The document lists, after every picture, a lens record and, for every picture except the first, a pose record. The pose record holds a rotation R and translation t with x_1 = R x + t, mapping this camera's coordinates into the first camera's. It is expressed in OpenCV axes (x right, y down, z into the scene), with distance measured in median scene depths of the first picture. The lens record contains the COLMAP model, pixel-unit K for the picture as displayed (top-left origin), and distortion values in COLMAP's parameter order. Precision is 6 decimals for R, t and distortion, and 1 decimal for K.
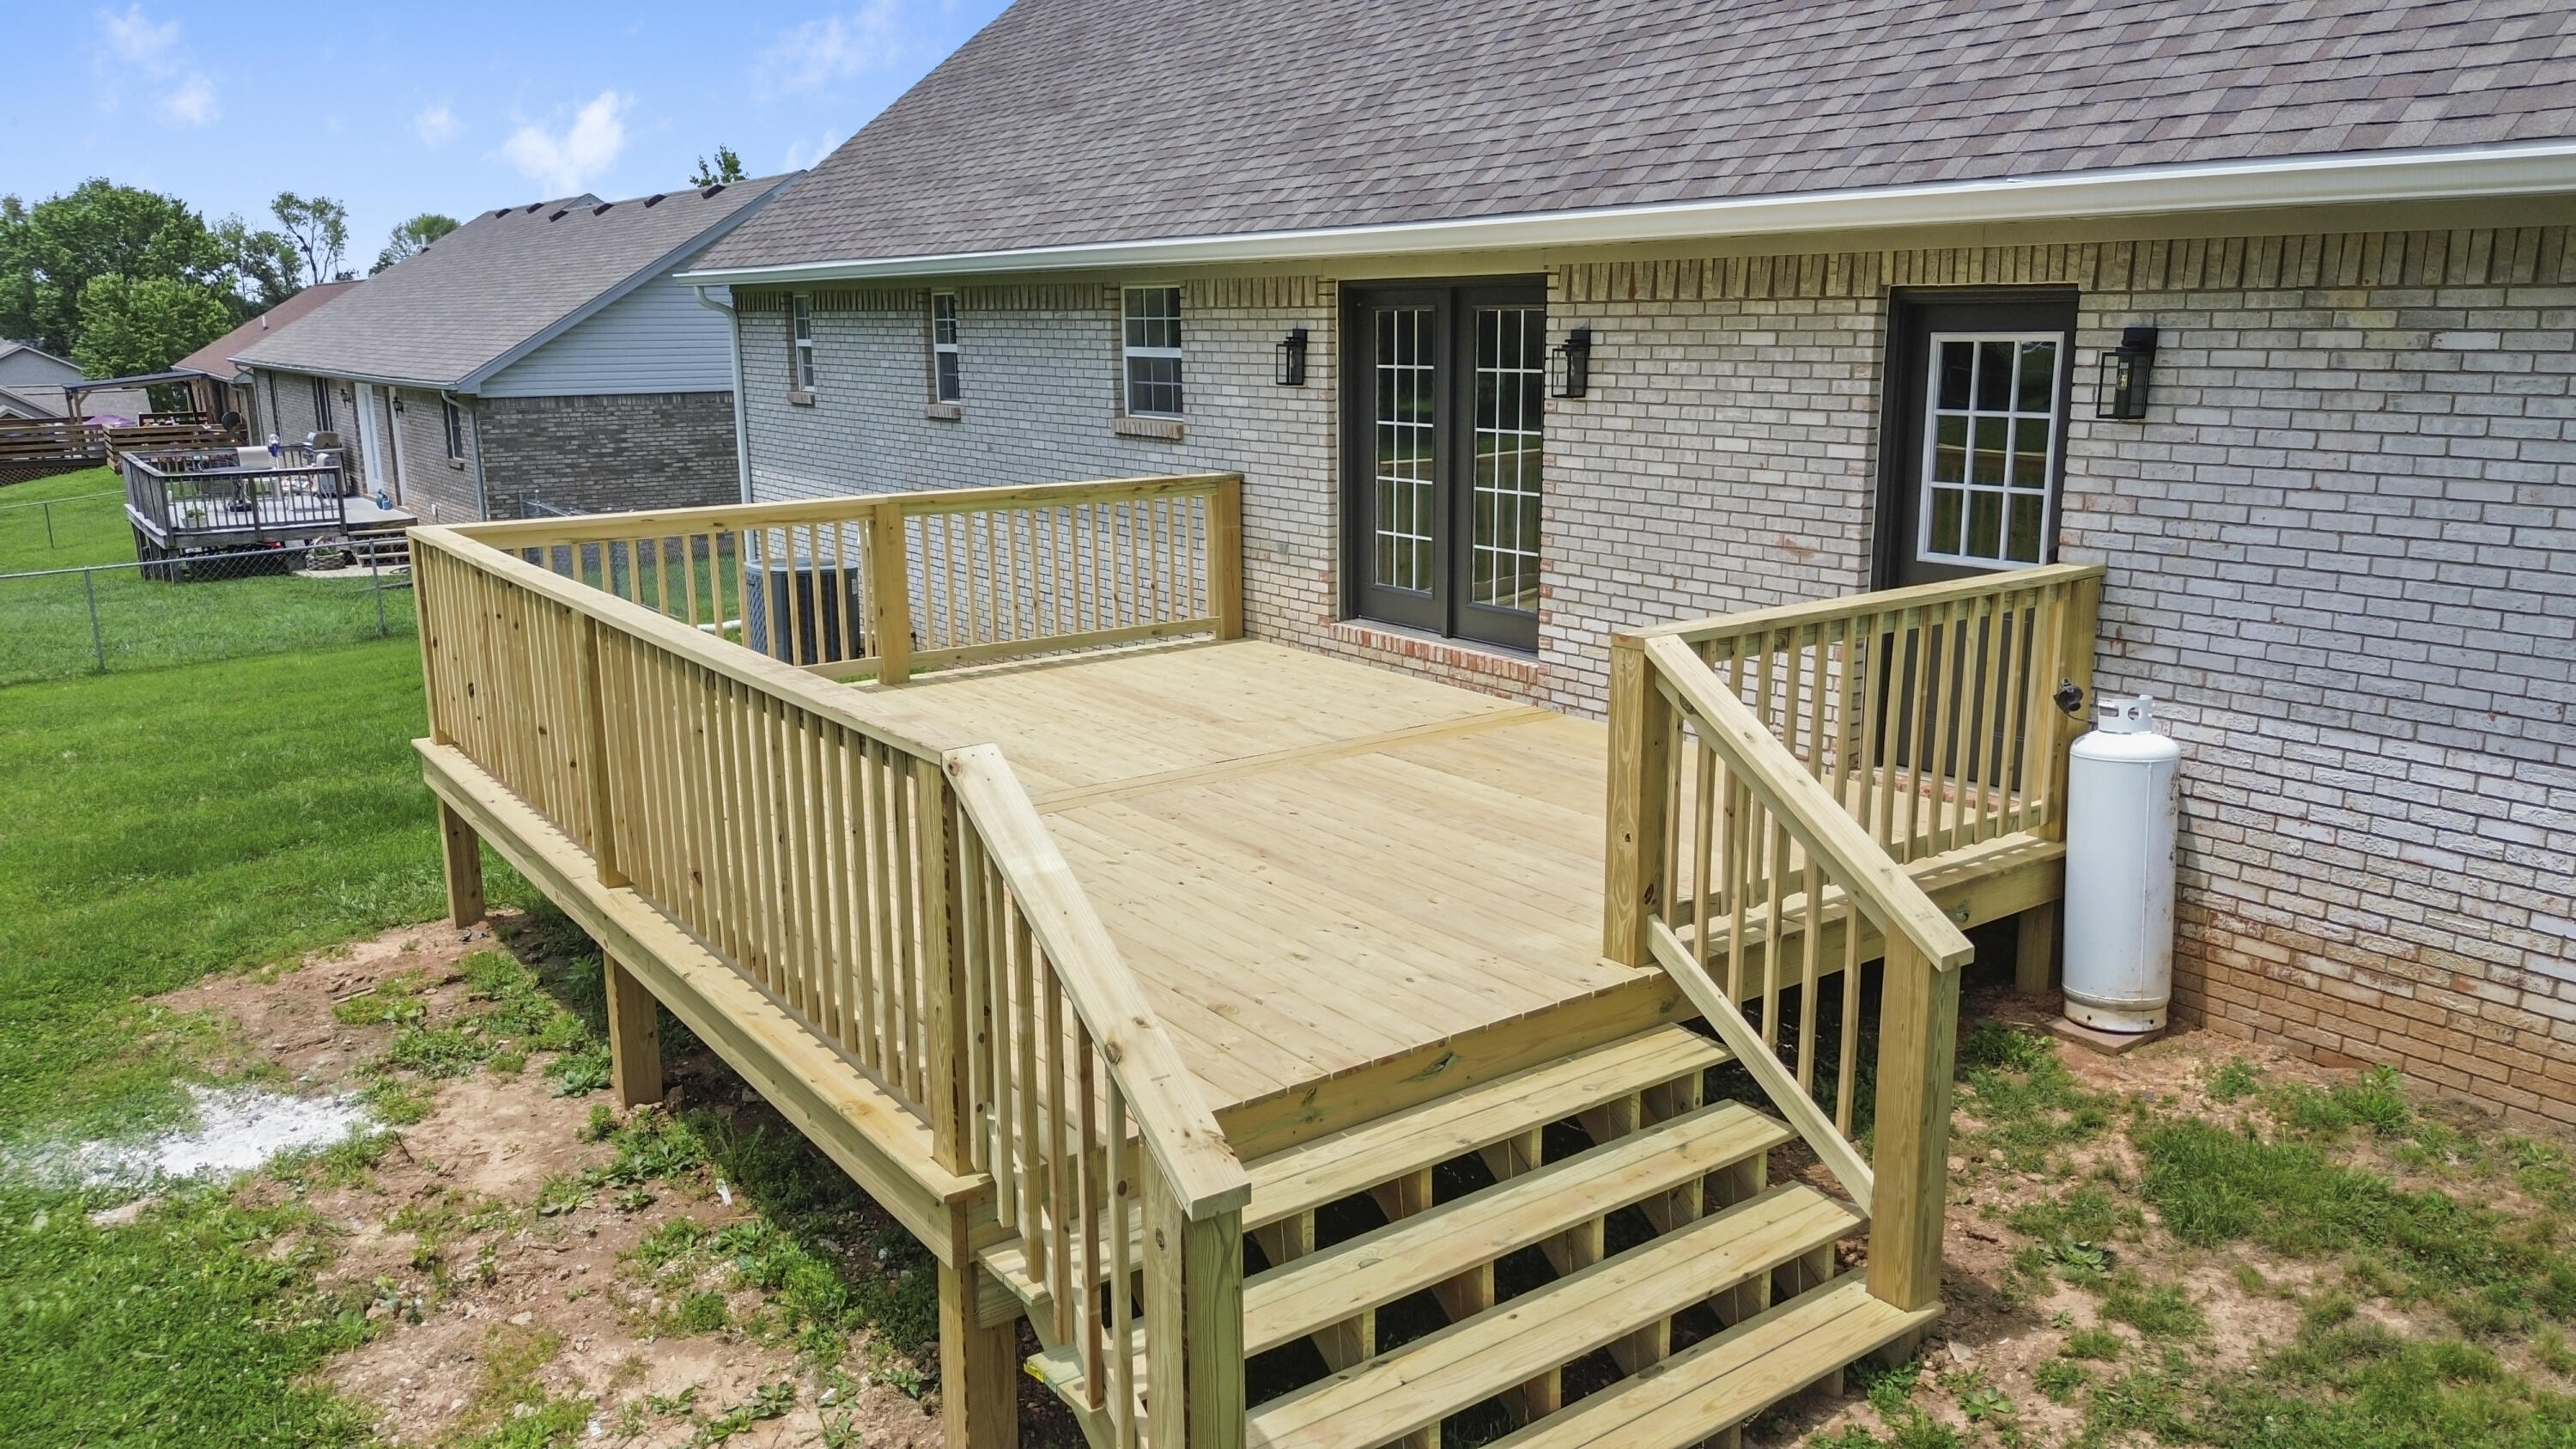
lens RADIAL K [[1835.6, 0, 1273.5], [0, 1835.6, 707.6], [0, 0, 1]] dist [0.043566, -0.027356]
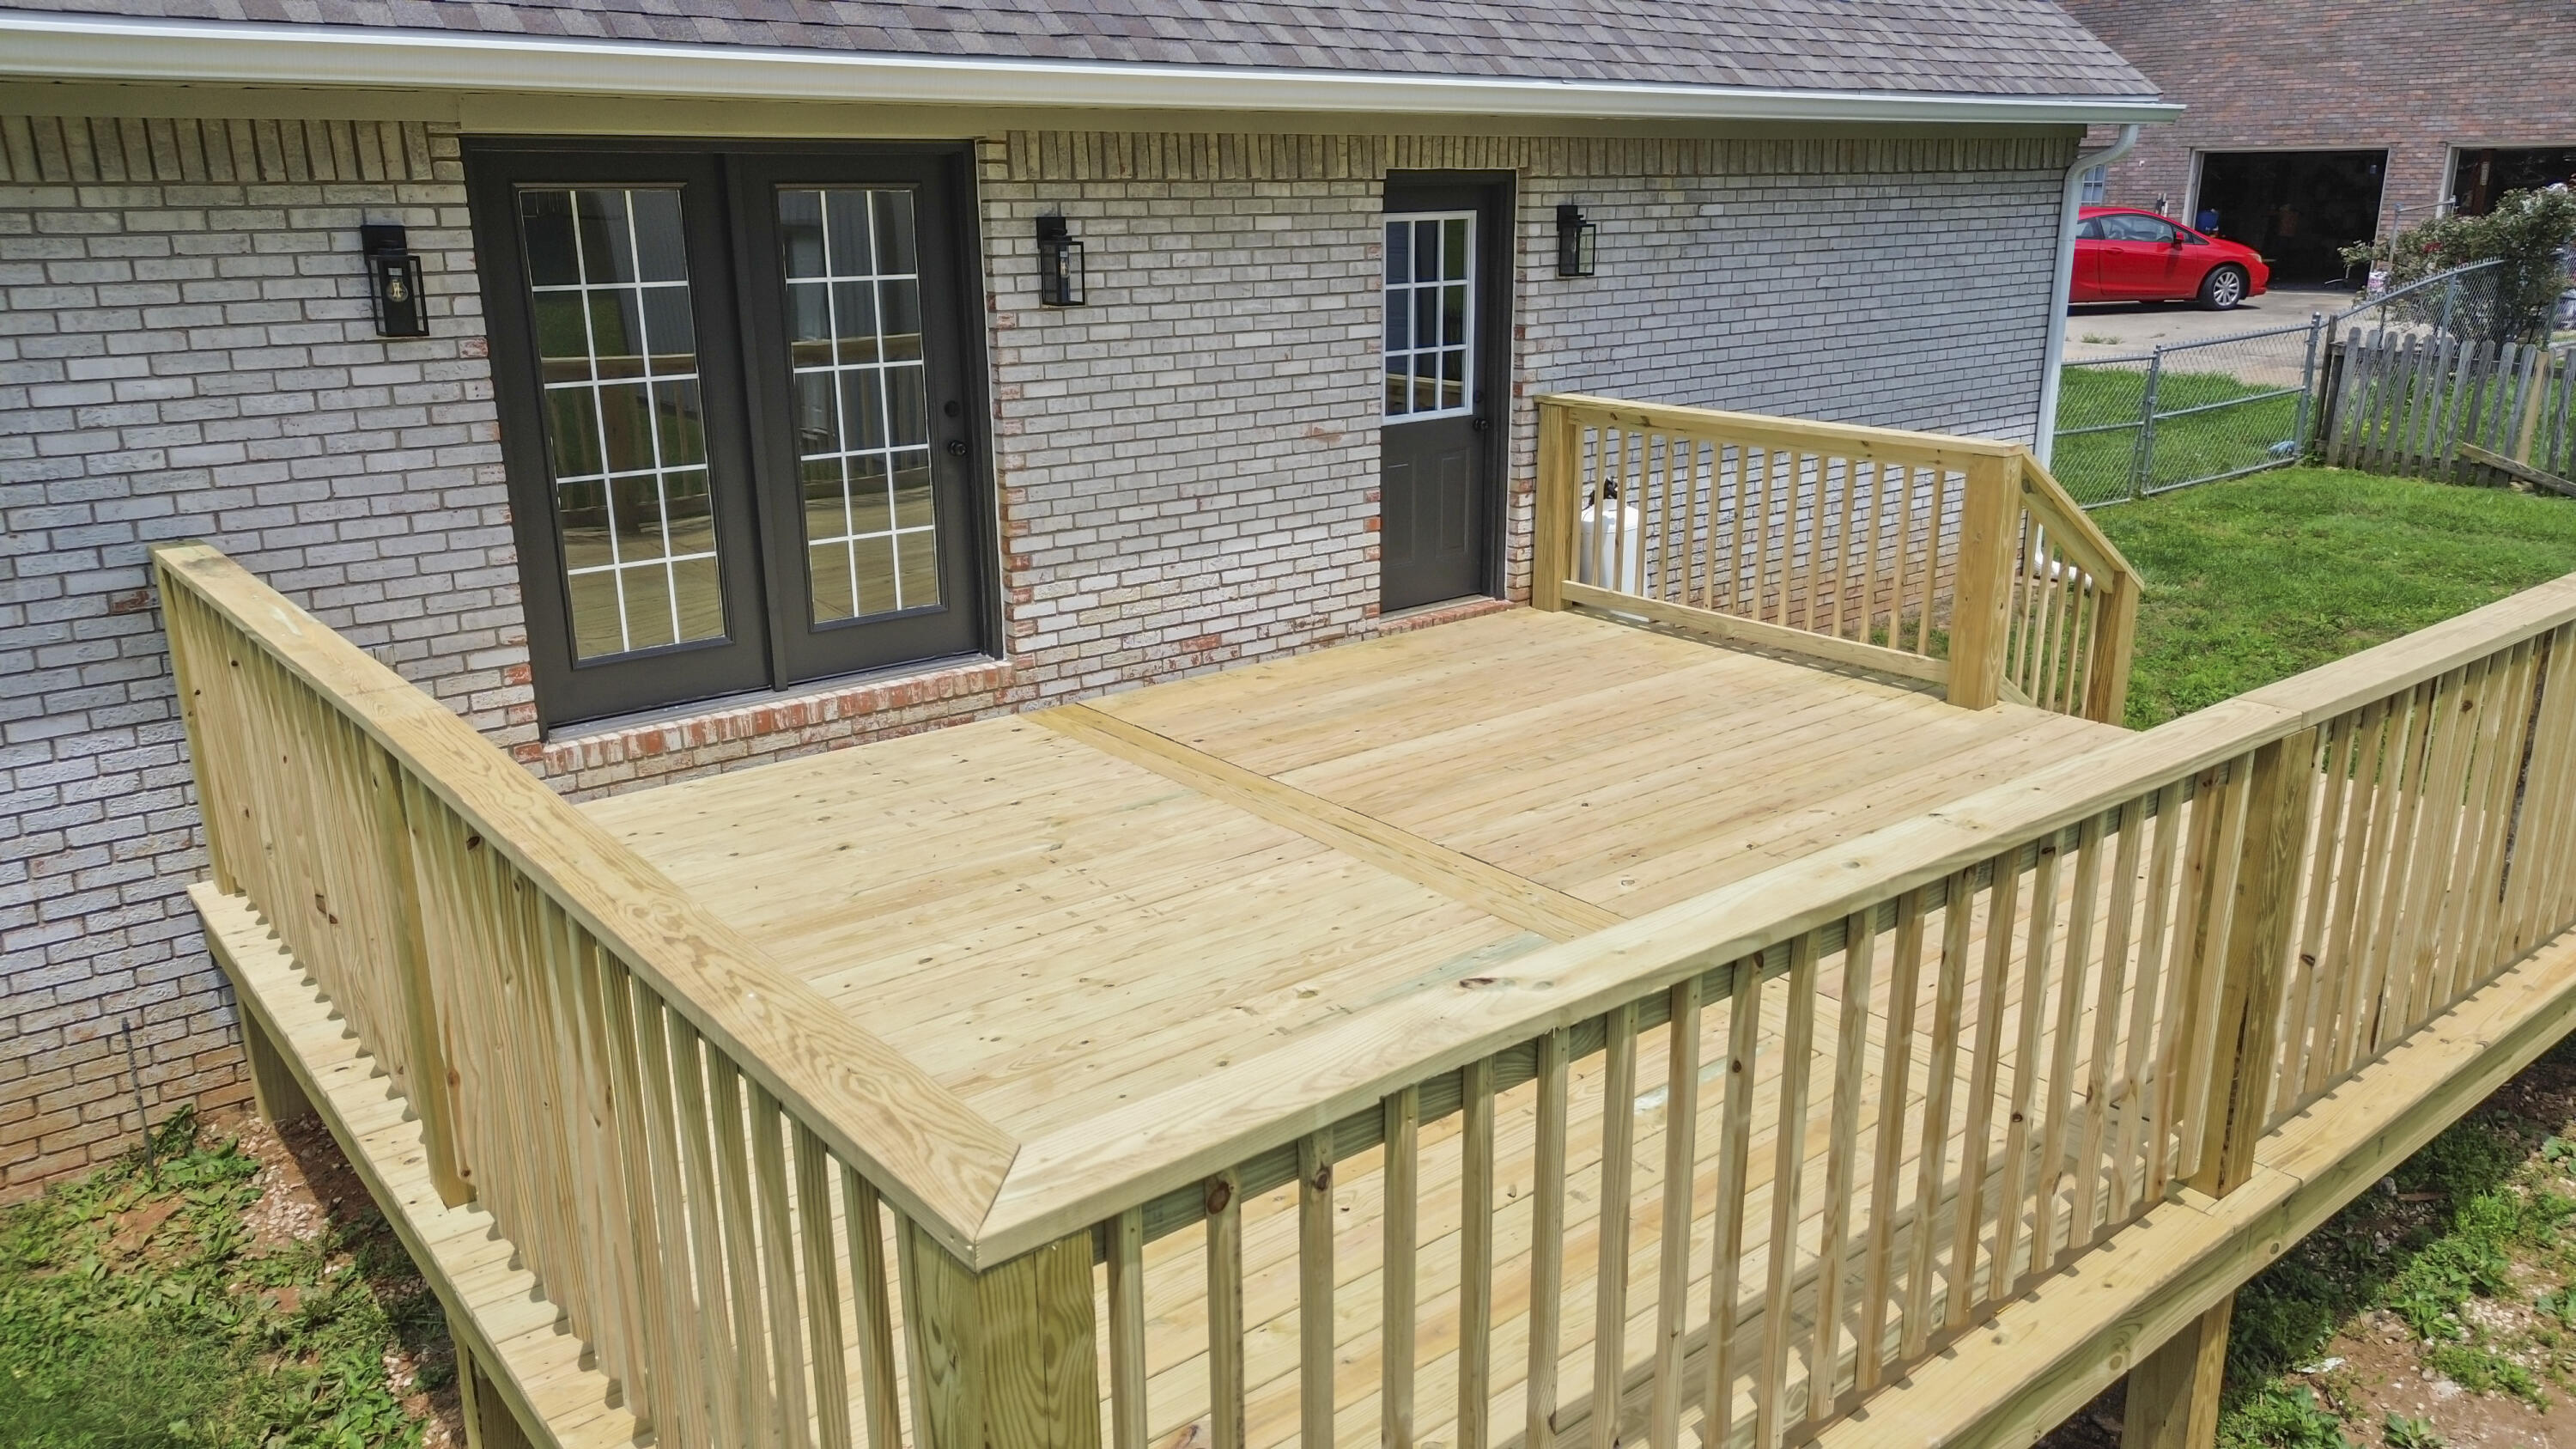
lens RADIAL K [[1835.6, 0, 1280.1], [0, 1835.6, 747.6], [0, 0, 1]] dist [0.043566, -0.027356]
pose [[-0.052392, -0.284785, 0.957159, -0.715052], [0.217076, 0.932308, 0.289274, -0.219926], [-0.974748, 0.222931, 0.012975, 1.035863]]
